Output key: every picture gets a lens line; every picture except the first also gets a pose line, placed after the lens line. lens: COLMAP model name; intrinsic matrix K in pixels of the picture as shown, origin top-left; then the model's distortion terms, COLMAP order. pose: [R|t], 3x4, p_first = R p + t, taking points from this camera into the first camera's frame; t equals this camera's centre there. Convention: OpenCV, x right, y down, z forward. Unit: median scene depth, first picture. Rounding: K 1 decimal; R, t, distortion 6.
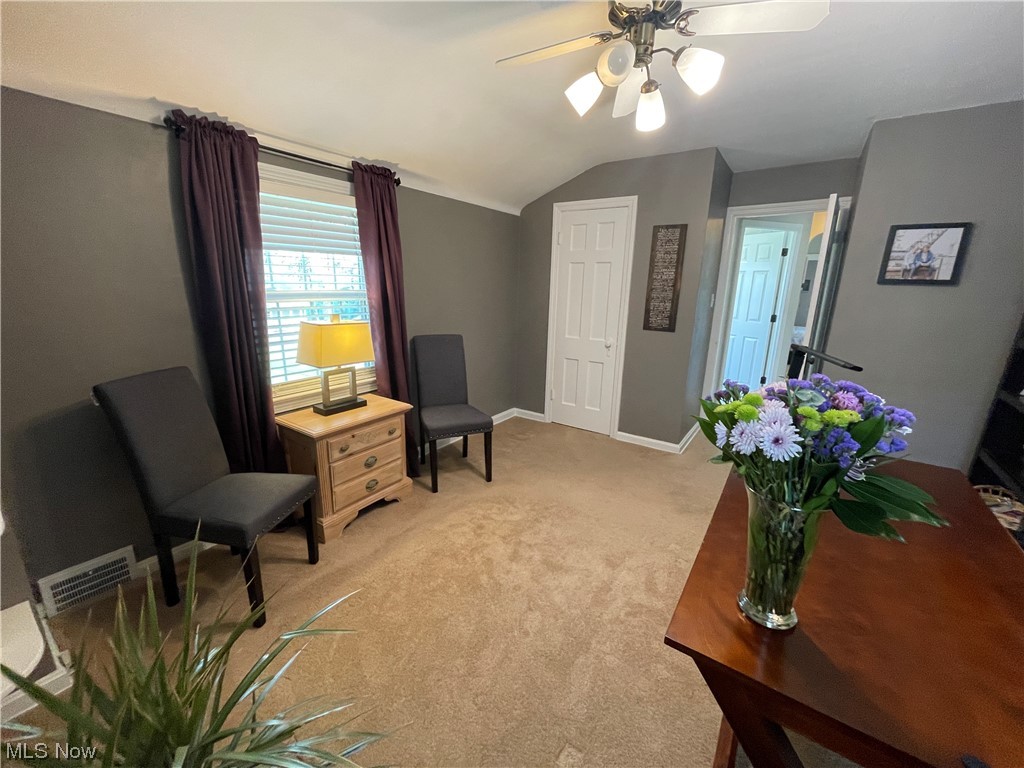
lens RADIAL K [[412.4, 0, 511.1], [0, 412.4, 384.5], [0, 0, 1]] dist [-0.004068, 0.001121]
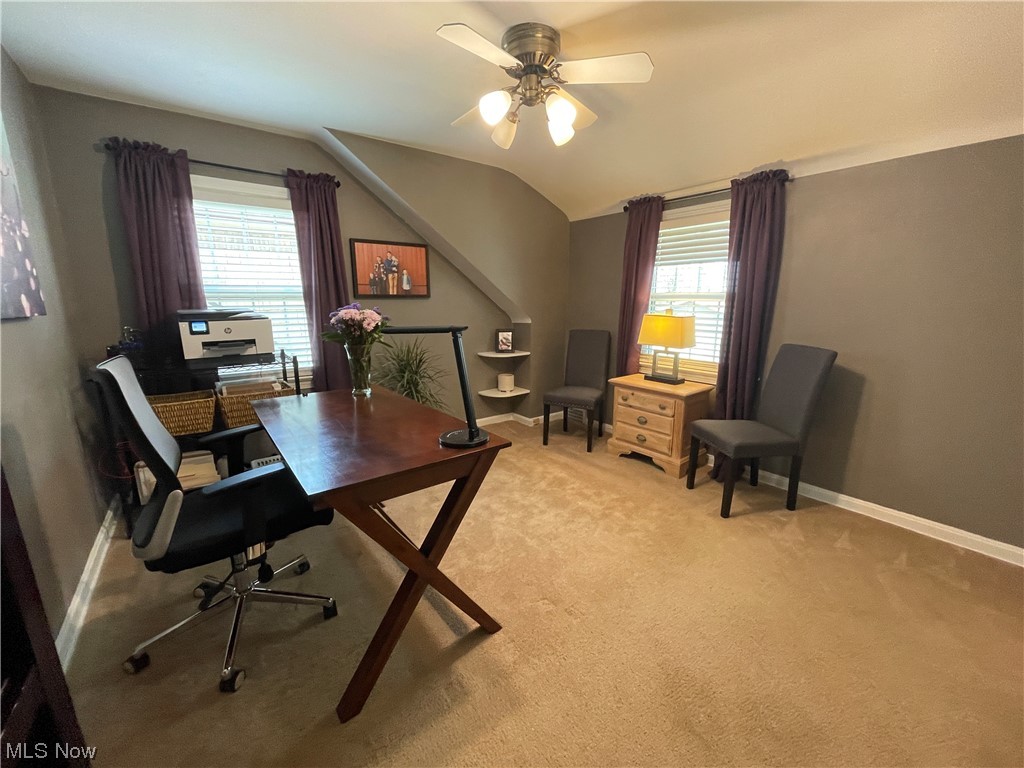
lens RADIAL K [[412.4, 0, 511.3], [0, 412.4, 380.3], [0, 0, 1]] dist [-0.004068, 0.001121]
pose [[-0.299957, 0.167910, -0.939059, 0.981869], [-0.241193, 0.939055, 0.244951, -0.151460], [0.922958, 0.299969, -0.241178, 0.879672]]
